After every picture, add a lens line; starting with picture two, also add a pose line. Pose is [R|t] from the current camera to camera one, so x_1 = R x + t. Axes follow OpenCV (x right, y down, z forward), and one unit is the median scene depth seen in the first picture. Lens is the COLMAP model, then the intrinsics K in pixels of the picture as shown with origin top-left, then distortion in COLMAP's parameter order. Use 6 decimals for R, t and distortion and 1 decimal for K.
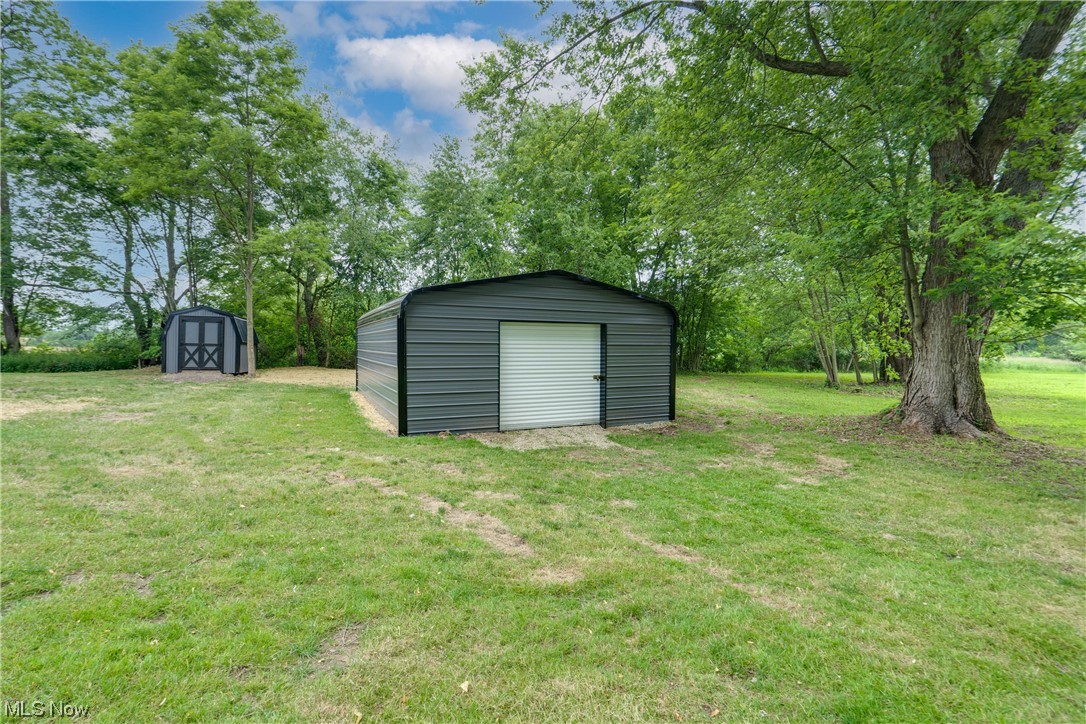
lens RADIAL K [[499.7, 0, 537.4], [0, 499.7, 359.7], [0, 0, 1]] dist [-0.002489, -0.000331]
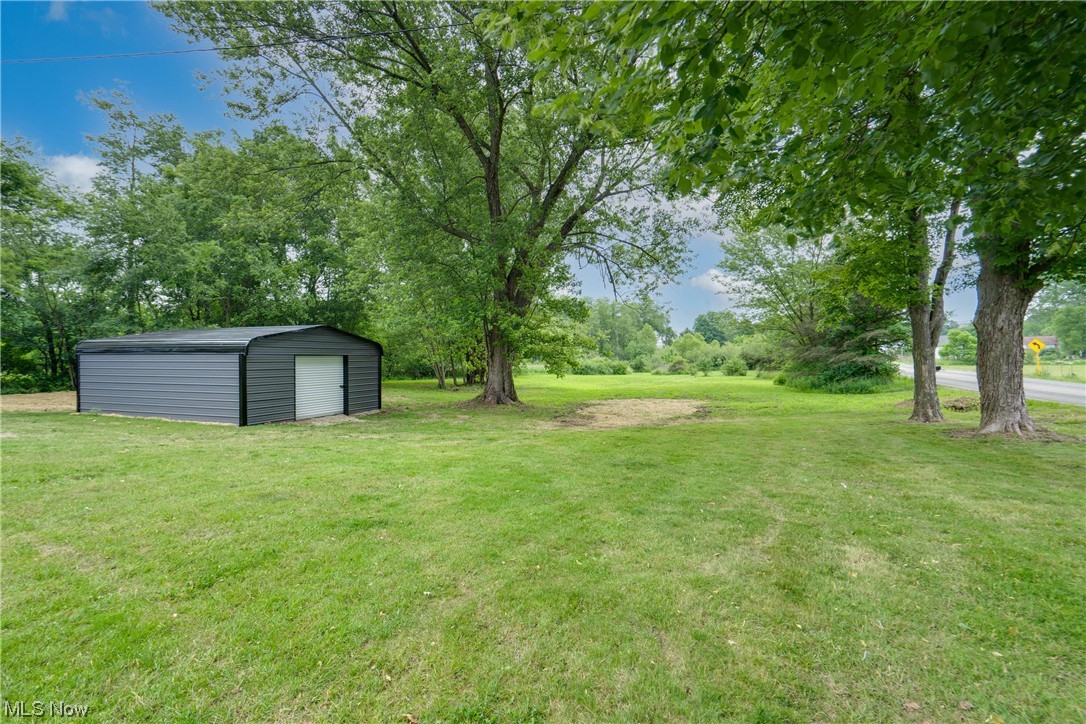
lens RADIAL K [[560.5, 0, 541.9], [0, 560.5, 357.1], [0, 0, 1]] dist [-0.000555, 0.000366]
pose [[0.723507, -0.009060, 0.690258, -0.686806], [0.023364, 0.999662, -0.011367, -0.026064], [-0.689922, 0.024351, 0.723474, -0.834140]]
